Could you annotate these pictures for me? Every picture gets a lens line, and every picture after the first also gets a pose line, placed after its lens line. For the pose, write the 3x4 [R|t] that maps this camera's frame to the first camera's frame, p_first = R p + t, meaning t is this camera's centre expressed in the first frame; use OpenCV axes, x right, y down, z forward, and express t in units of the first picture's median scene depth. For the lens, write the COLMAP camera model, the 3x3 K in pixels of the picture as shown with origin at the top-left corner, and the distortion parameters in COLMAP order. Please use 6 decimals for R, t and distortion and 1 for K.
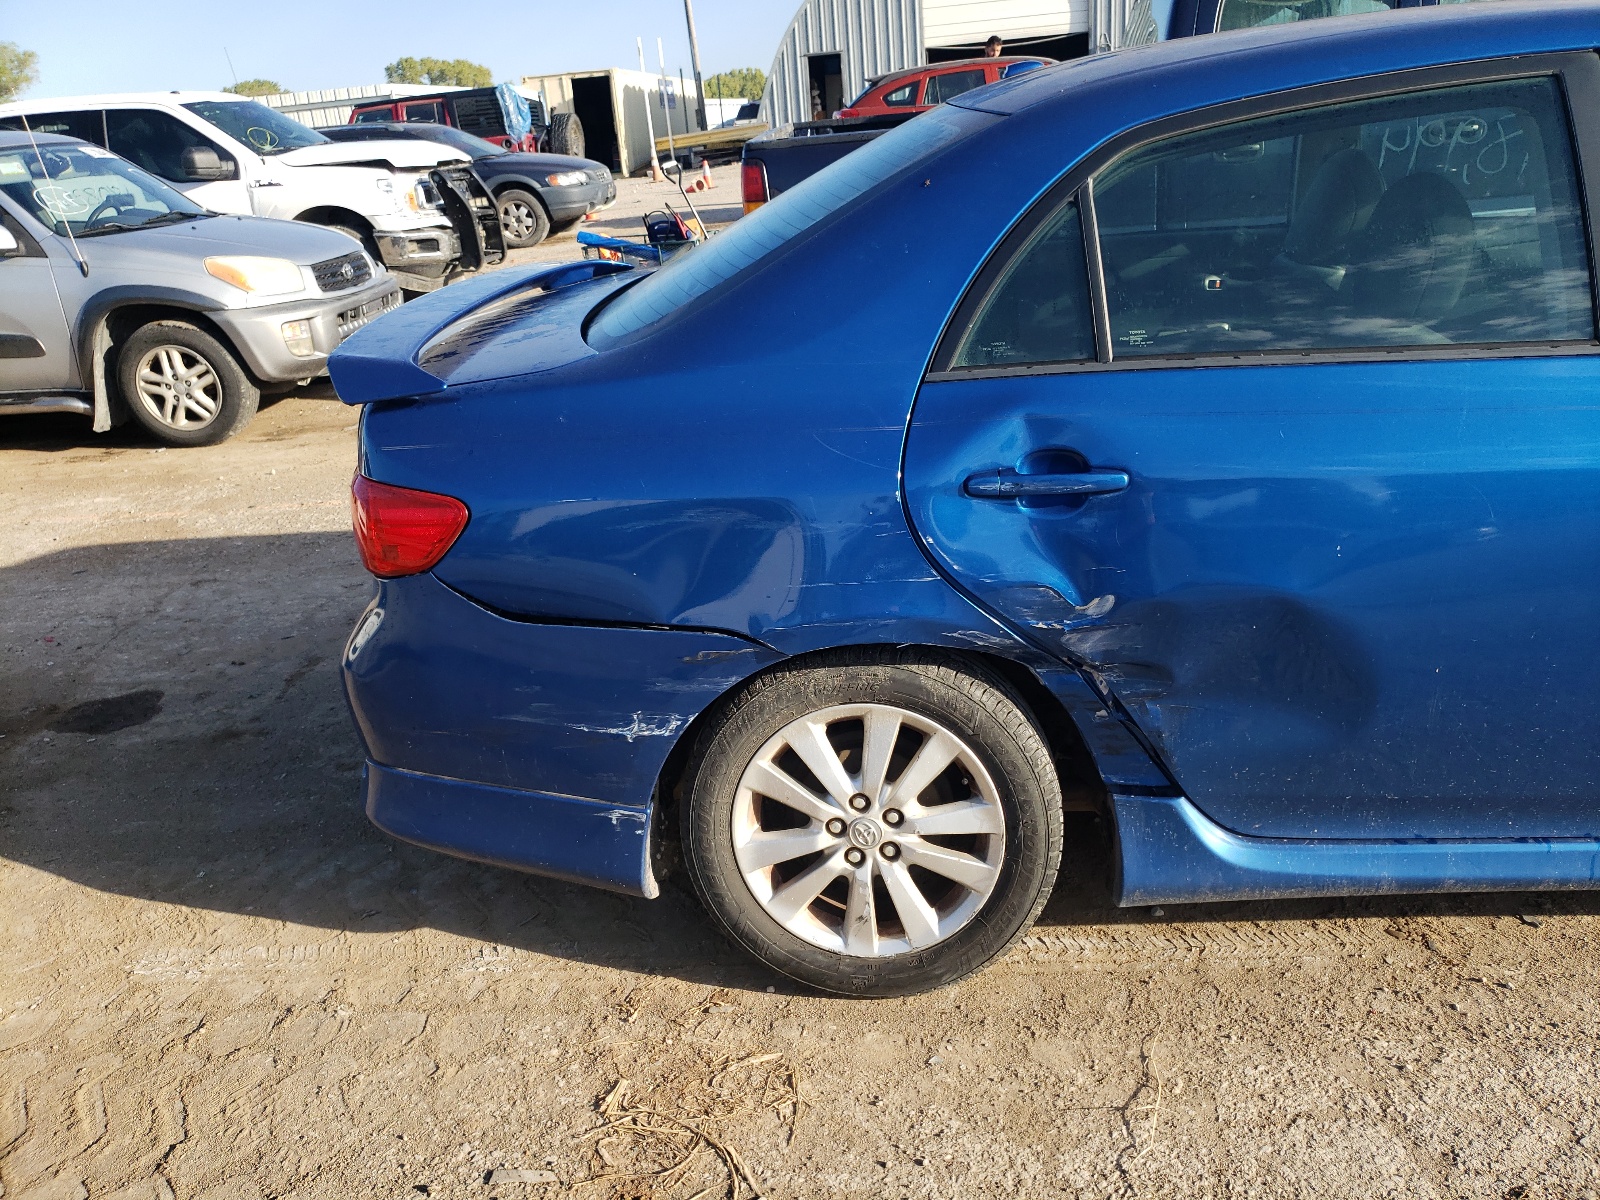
lens RADIAL K [[1229.2, 0, 801.5], [0, 1229.2, 598.3], [0, 0, 1]] dist [0.008283, 0.000646]
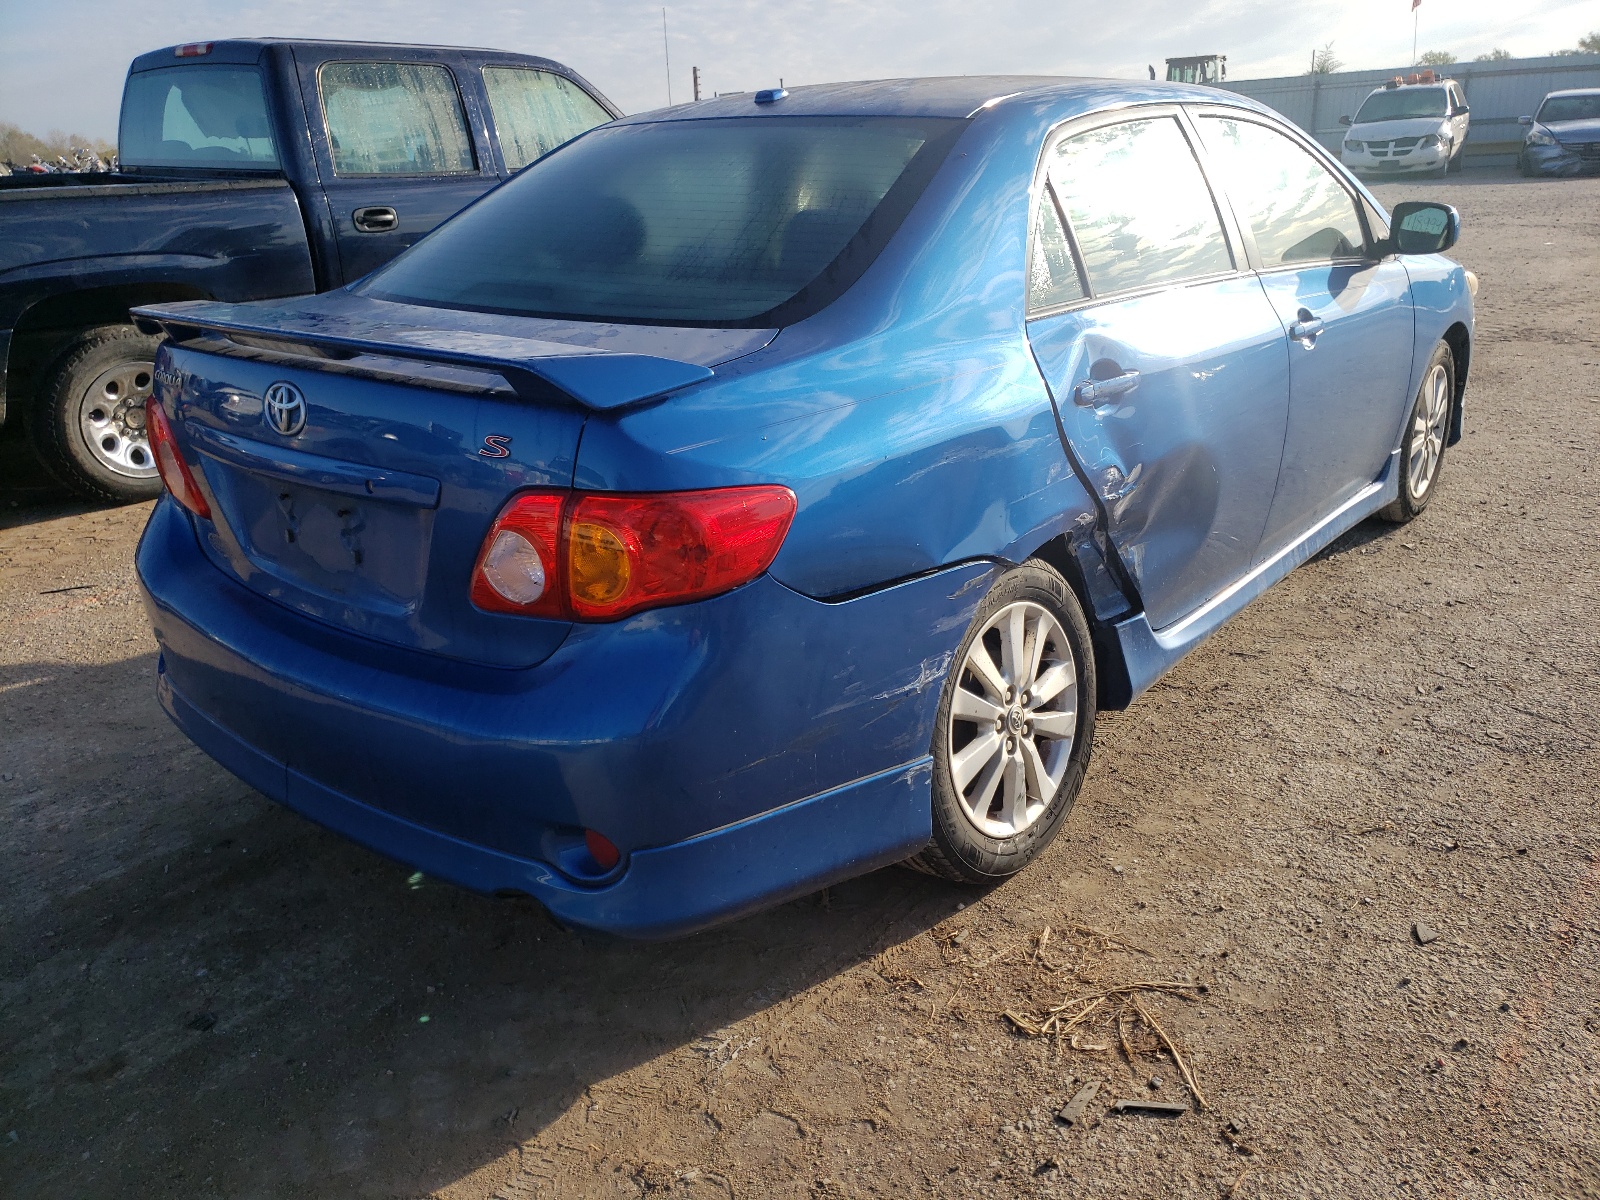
lens RADIAL K [[1229.2, 0, 801.3], [0, 1229.2, 600.7], [0, 0, 1]] dist [0.008283, 0.000646]
pose [[0.576005, -0.229294, 0.784629, -0.968183], [0.294385, 0.953636, 0.062571, -0.047448], [-0.762598, 0.194942, 0.616800, 0.433564]]
